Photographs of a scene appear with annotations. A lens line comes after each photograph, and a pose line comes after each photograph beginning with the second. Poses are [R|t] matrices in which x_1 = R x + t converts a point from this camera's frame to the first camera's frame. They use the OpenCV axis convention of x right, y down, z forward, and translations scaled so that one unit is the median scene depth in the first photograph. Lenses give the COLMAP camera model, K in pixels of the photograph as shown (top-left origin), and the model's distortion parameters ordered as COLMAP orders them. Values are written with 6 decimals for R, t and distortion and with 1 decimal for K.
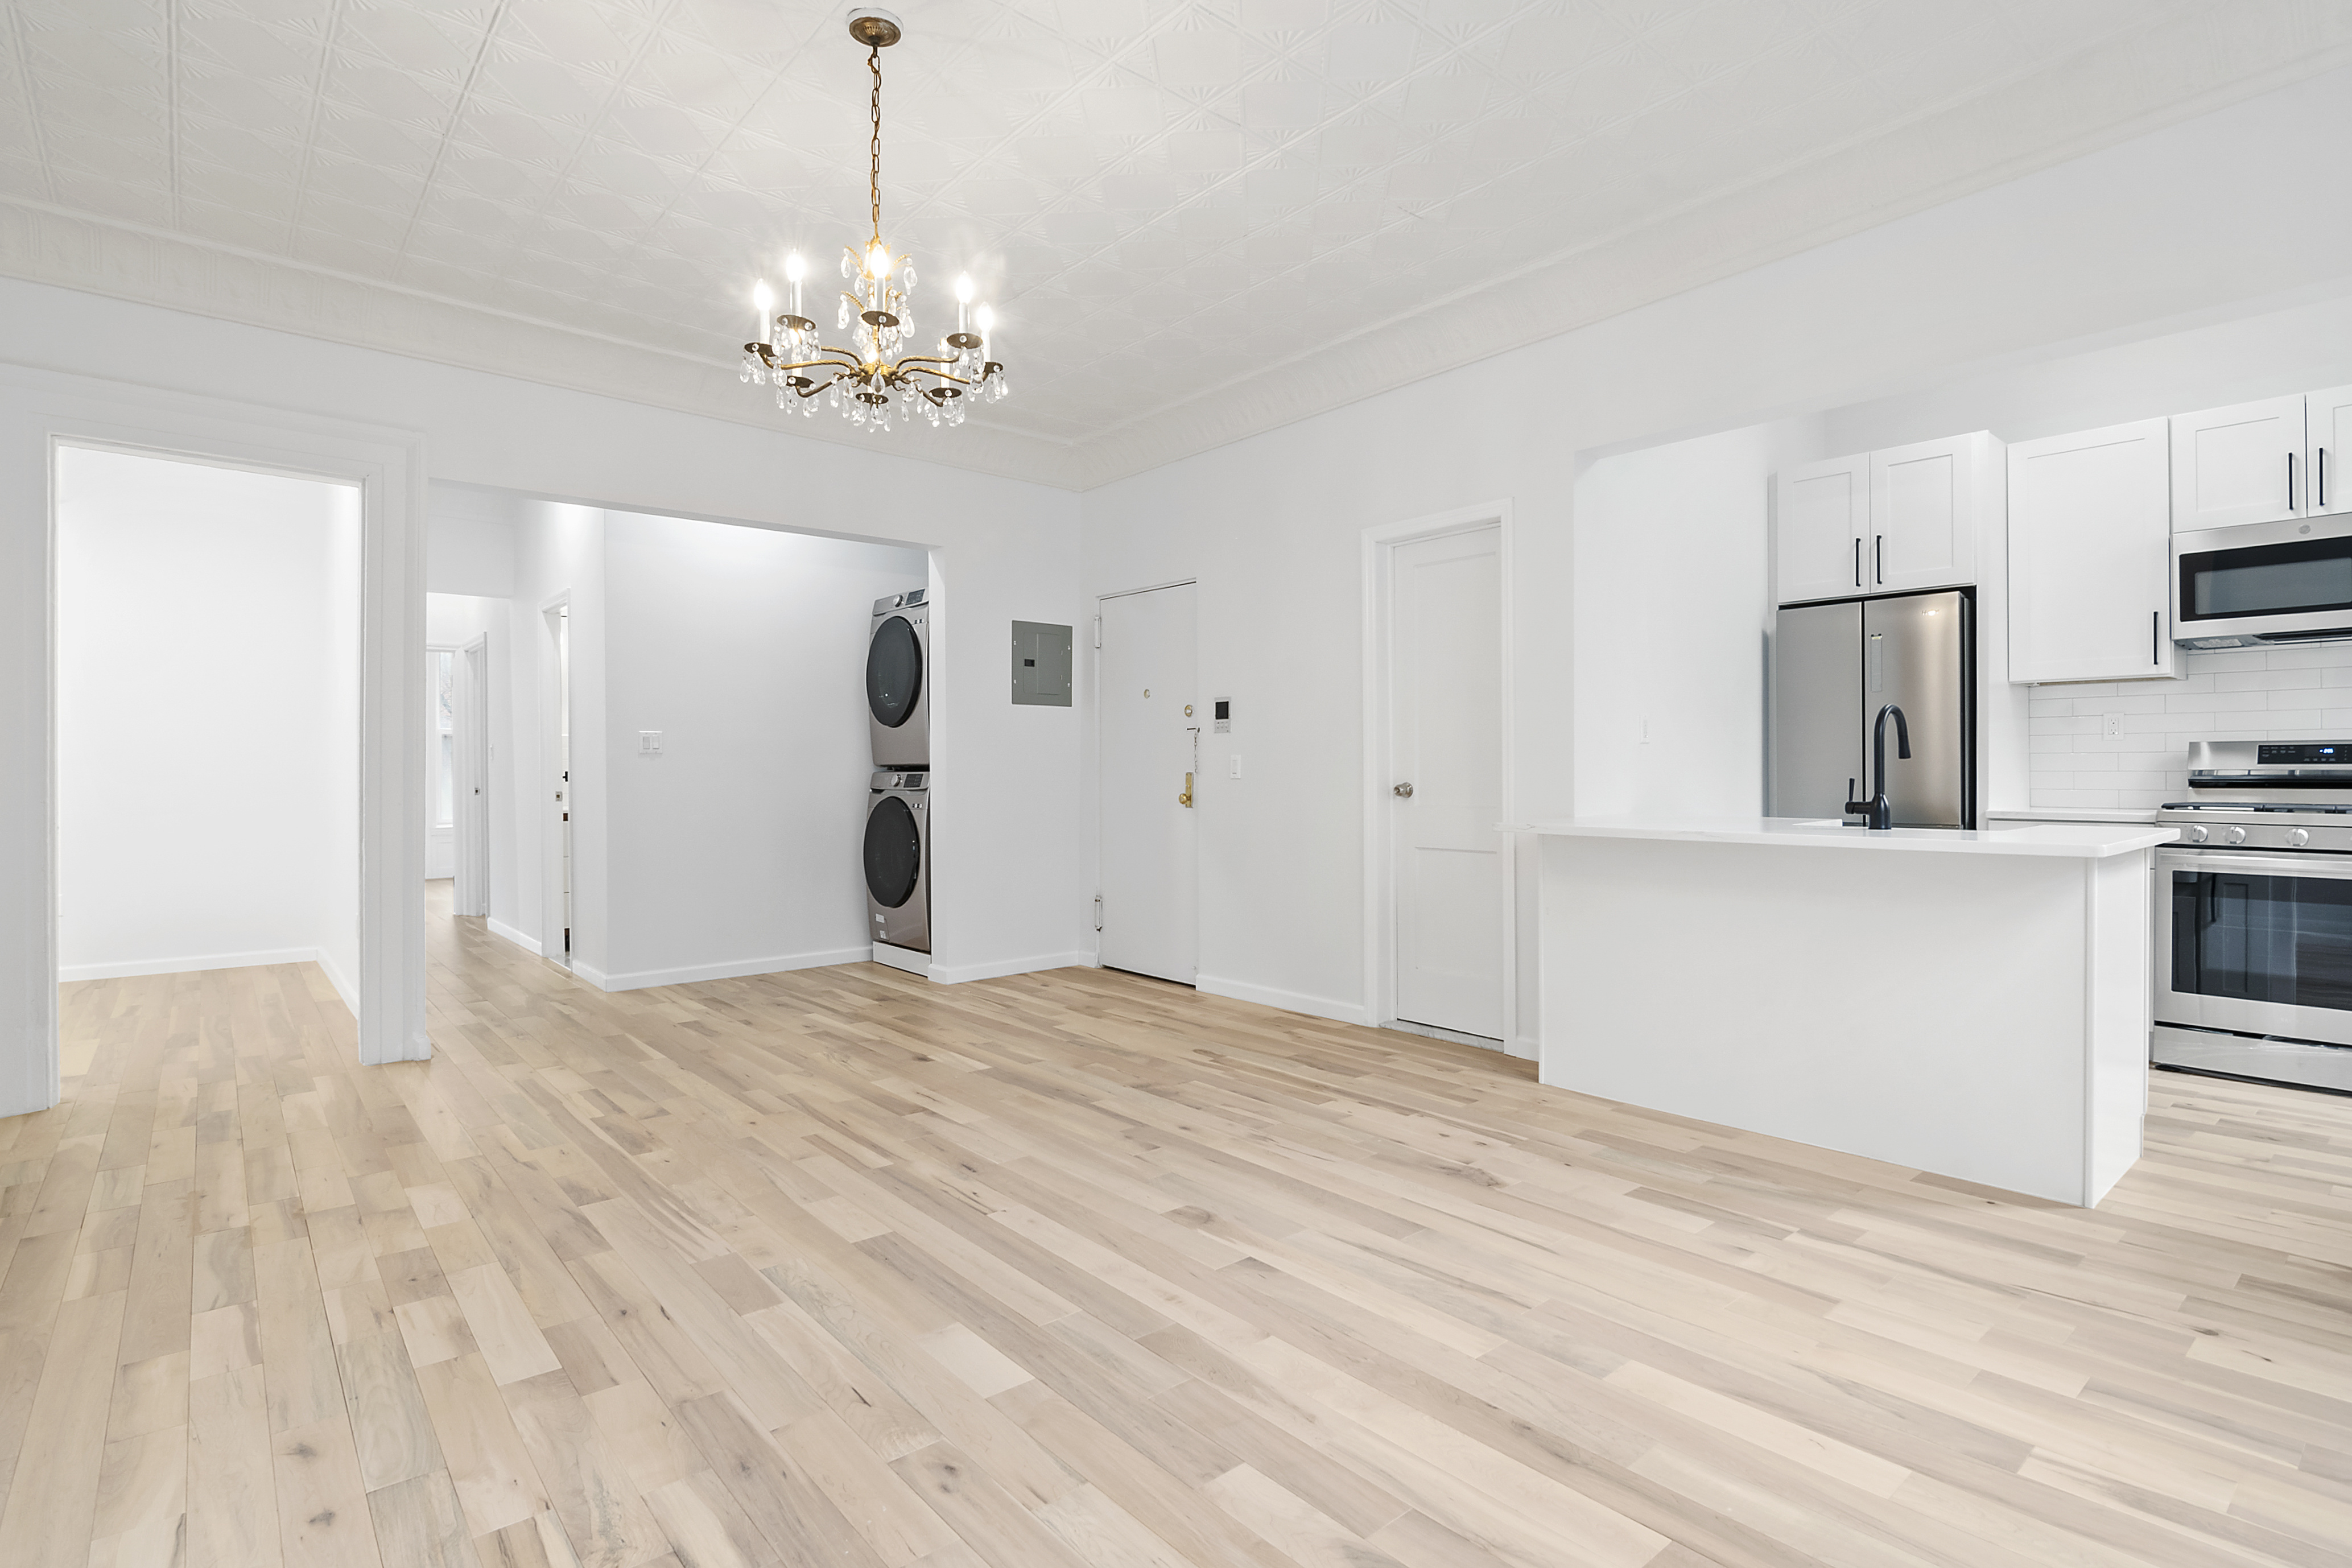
lens RADIAL K [[1153.4, 0, 1190.7], [0, 1153.4, 770.3], [0, 0, 1]] dist [-0.017561, -0.000471]
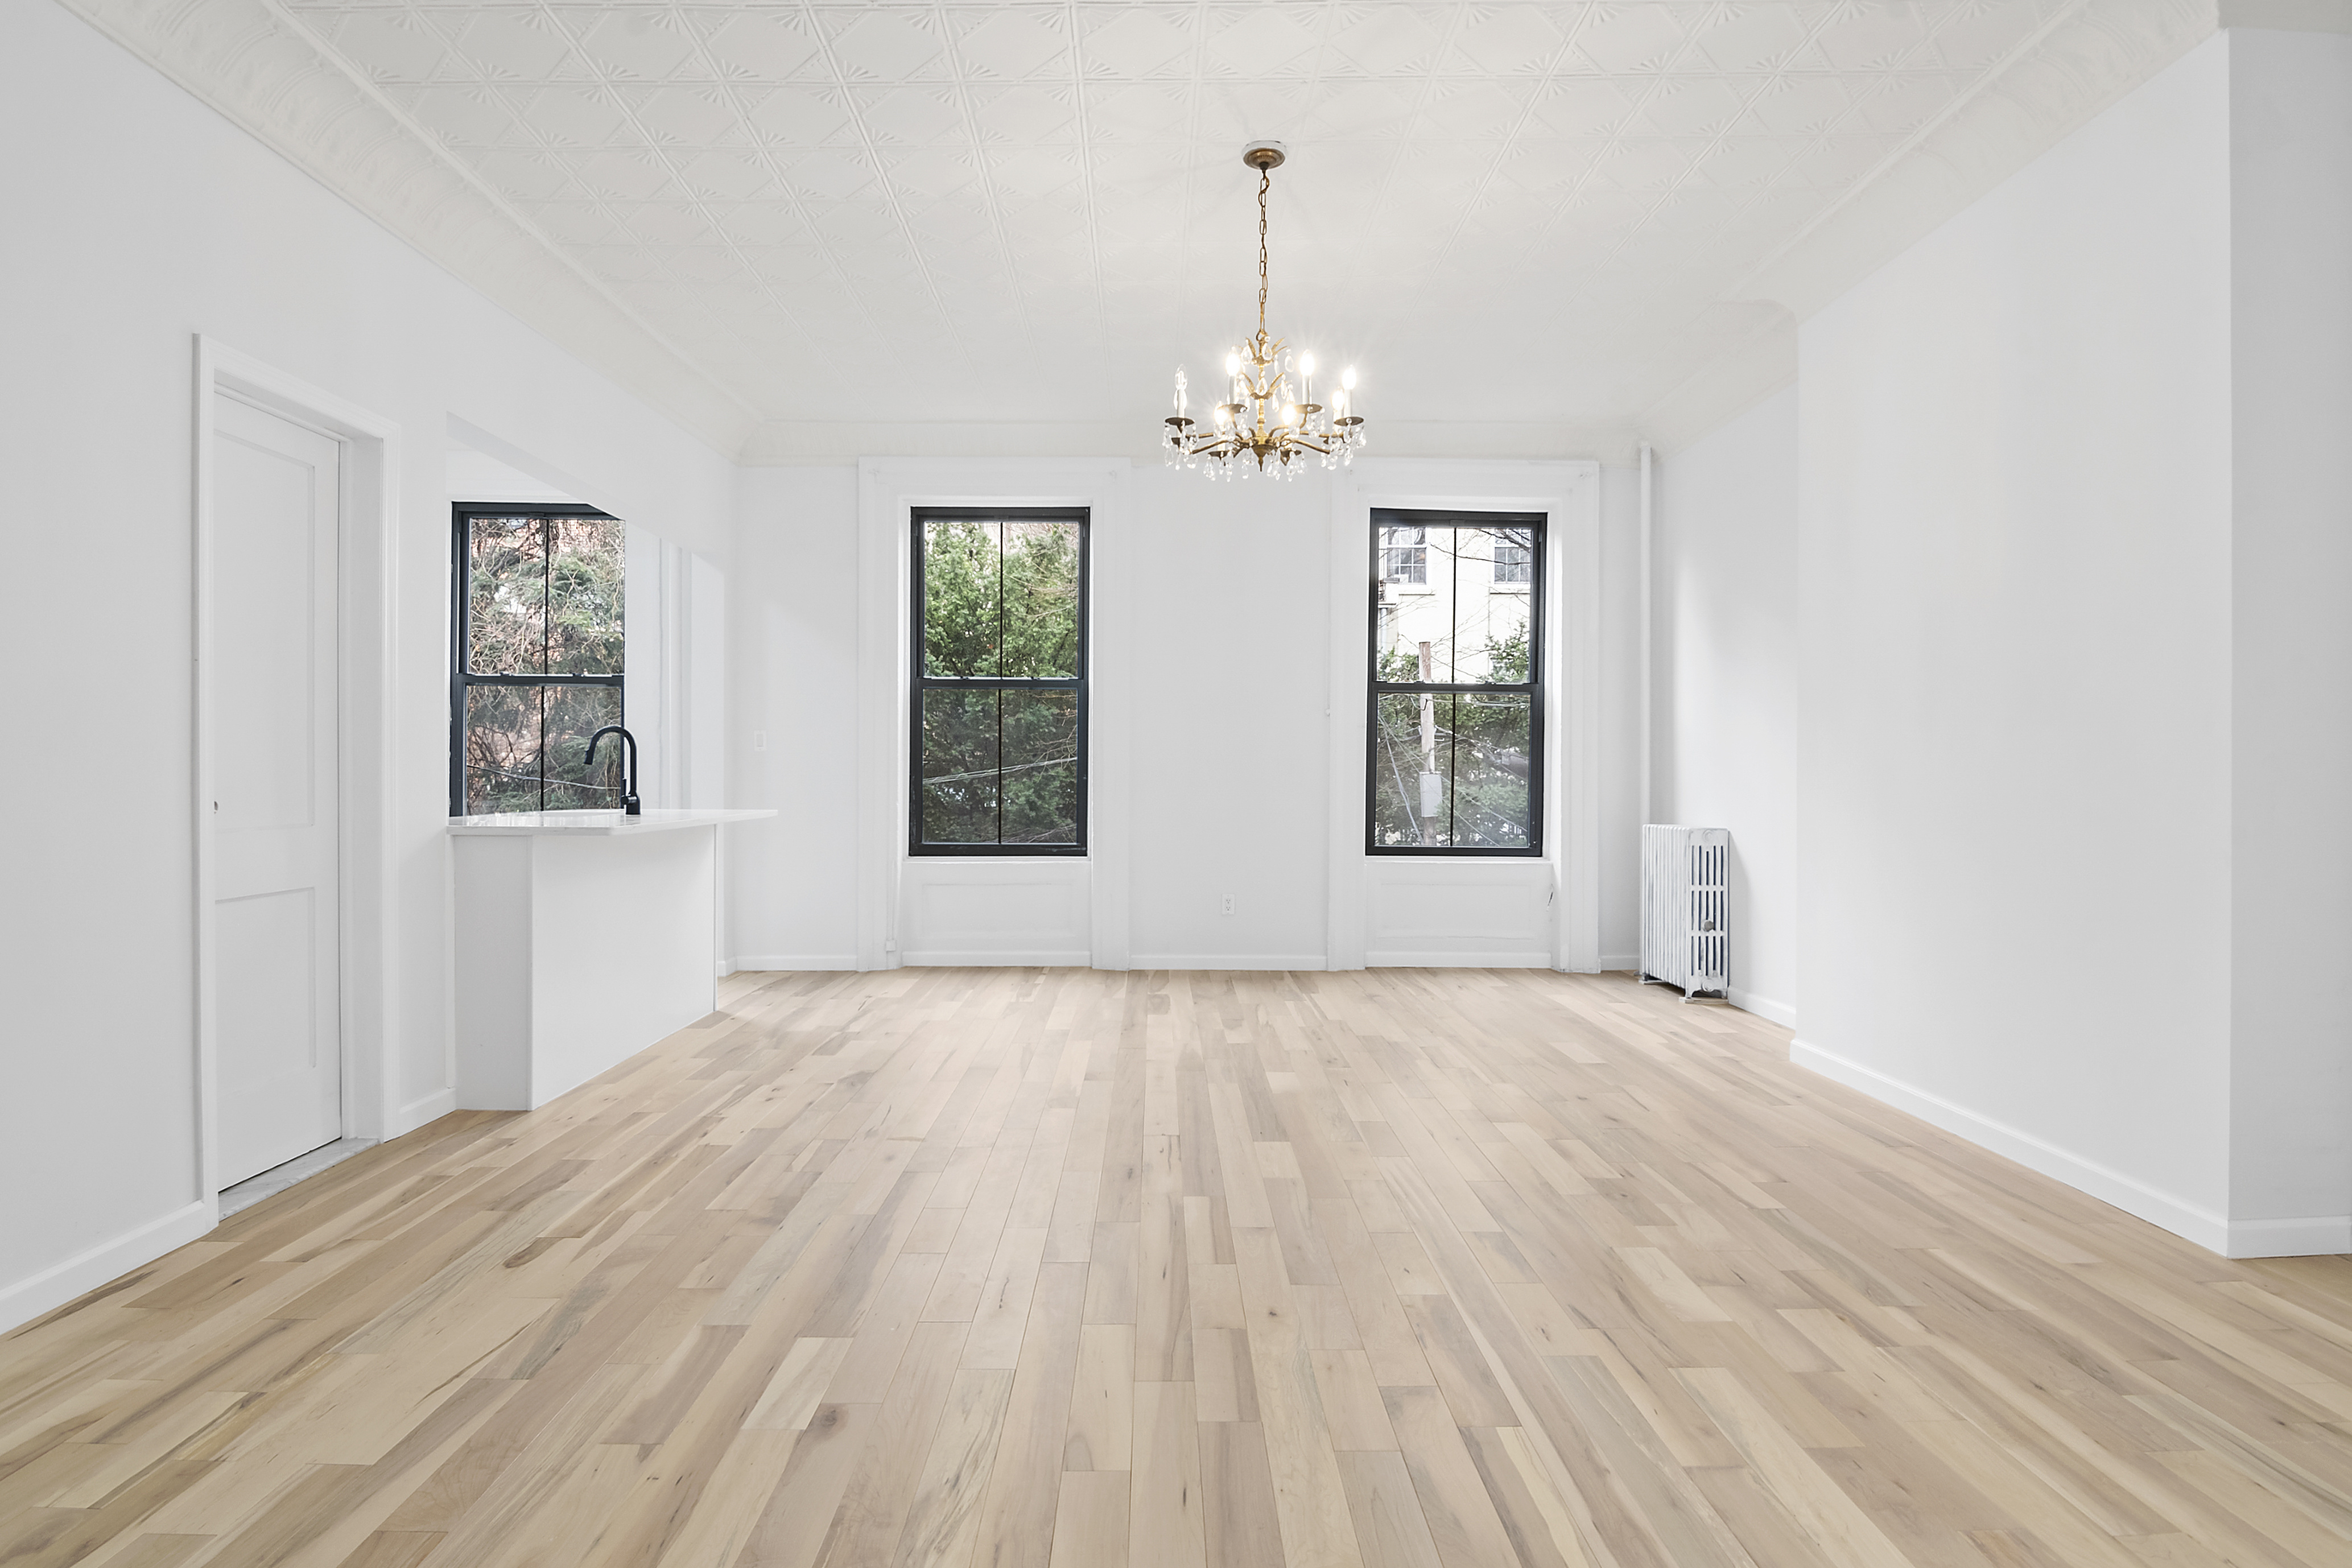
lens RADIAL K [[1153.4, 0, 1190.7], [0, 1153.4, 770.3], [0, 0, 1]] dist [-0.017561, -0.000471]
pose [[-0.777098, 0.003963, 0.629368, -0.853408], [0.004033, 0.999991, -0.001316, 0.005912], [-0.629367, 0.001515, -0.777107, 1.737276]]
